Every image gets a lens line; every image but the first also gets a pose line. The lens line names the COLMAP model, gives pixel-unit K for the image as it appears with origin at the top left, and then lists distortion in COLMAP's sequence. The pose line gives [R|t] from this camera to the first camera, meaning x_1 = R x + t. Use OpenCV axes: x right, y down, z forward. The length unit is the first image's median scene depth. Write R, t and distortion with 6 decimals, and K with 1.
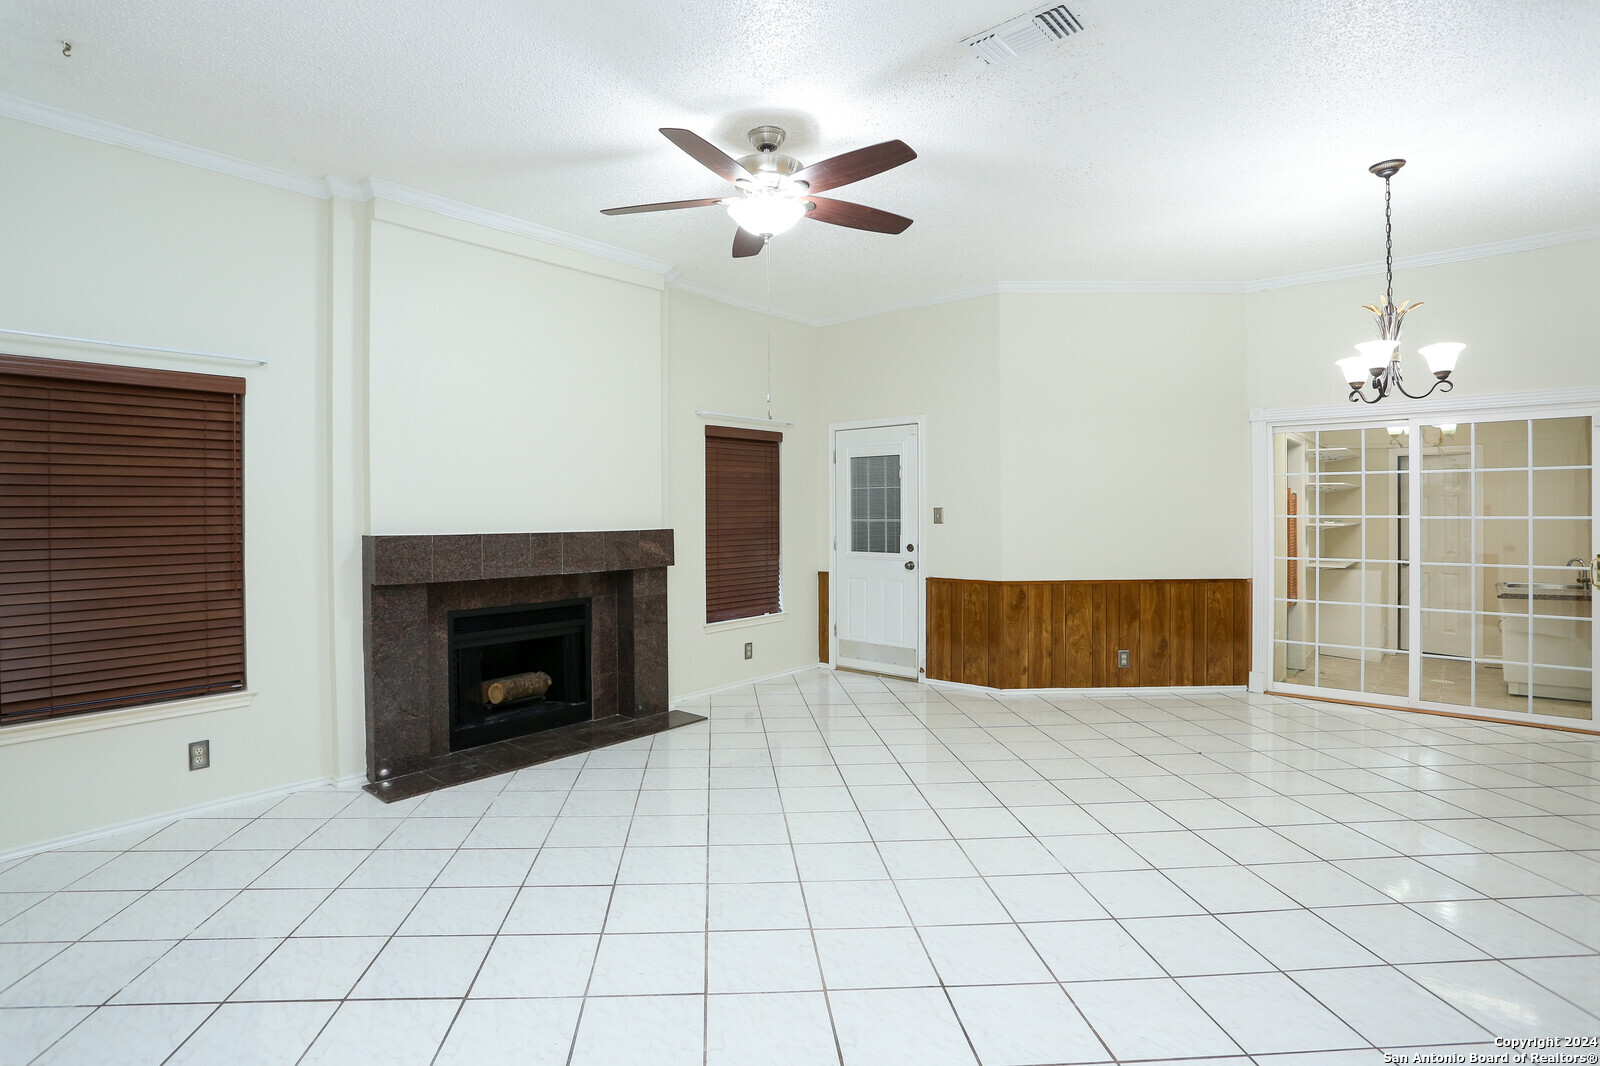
lens RADIAL K [[780.5, 0, 731.9], [0, 780.5, 516.0], [0, 0, 1]] dist [-0.079403, -0.000221]
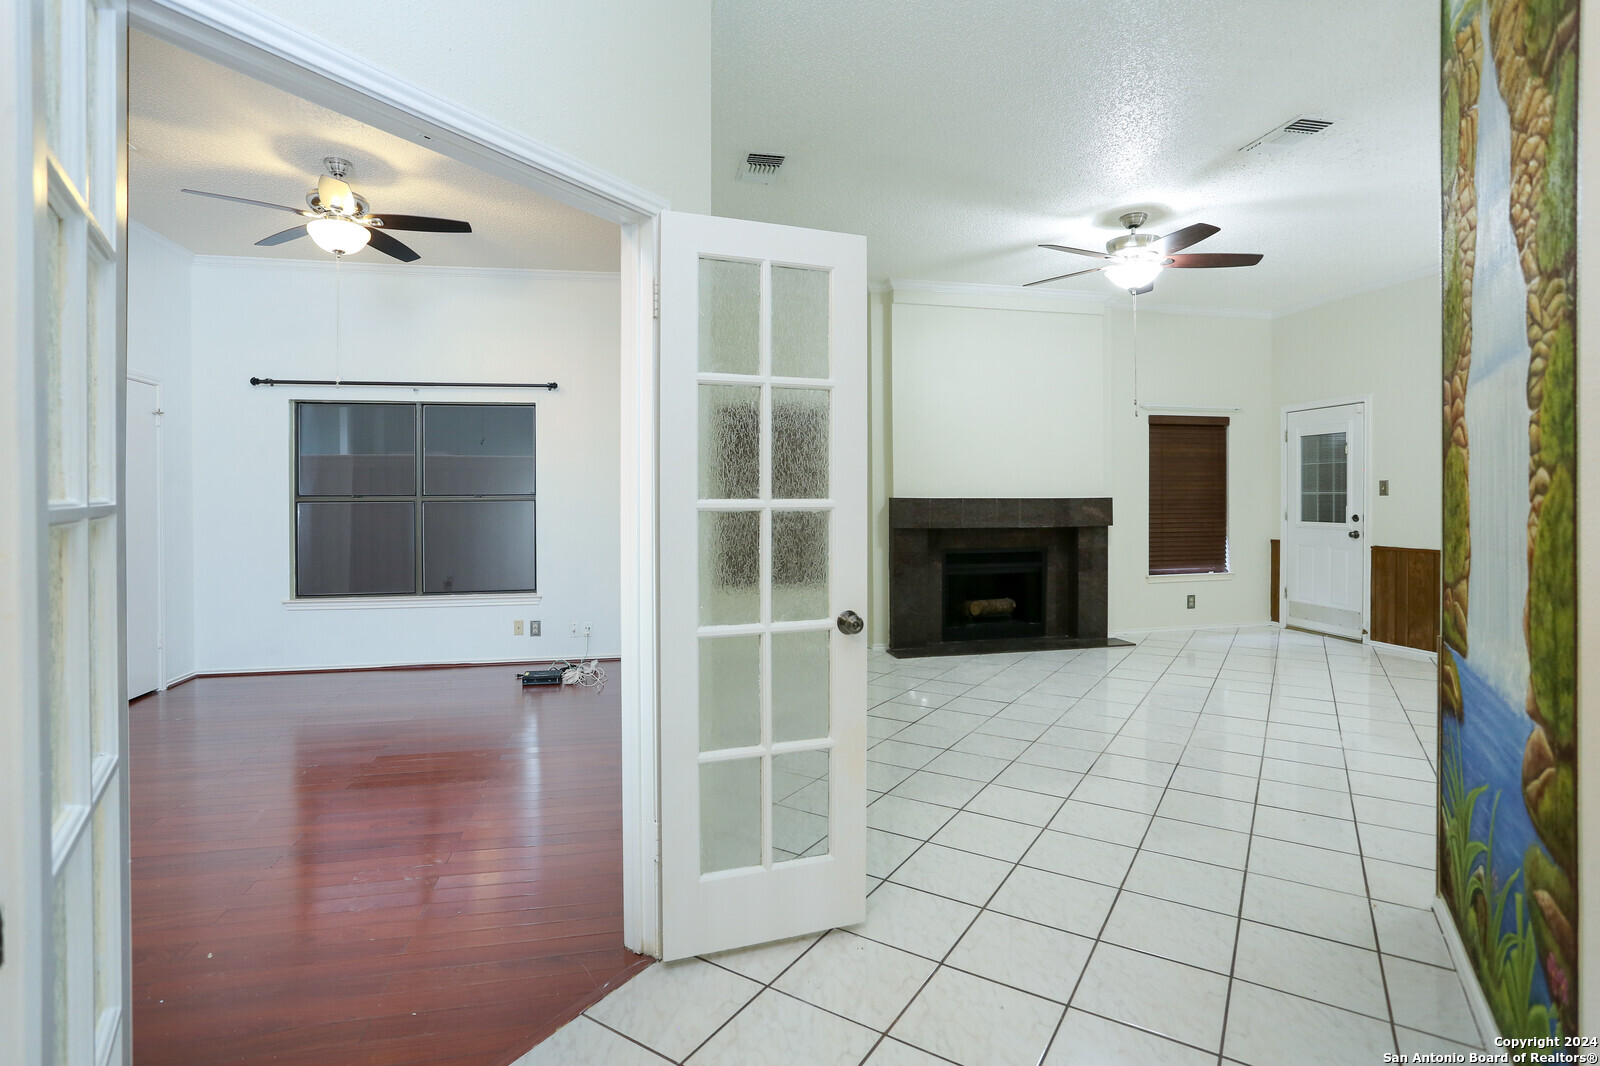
lens RADIAL K [[741.4, 0, 845.2], [0, 741.4, 500.1], [0, 0, 1]] dist [-0.000778, -0.000018]
pose [[0.849600, 0.005577, -0.527398, 0.177231], [-0.003856, 0.999983, 0.004362, 0.014887], [0.527414, -0.001672, 0.849607, -0.256687]]
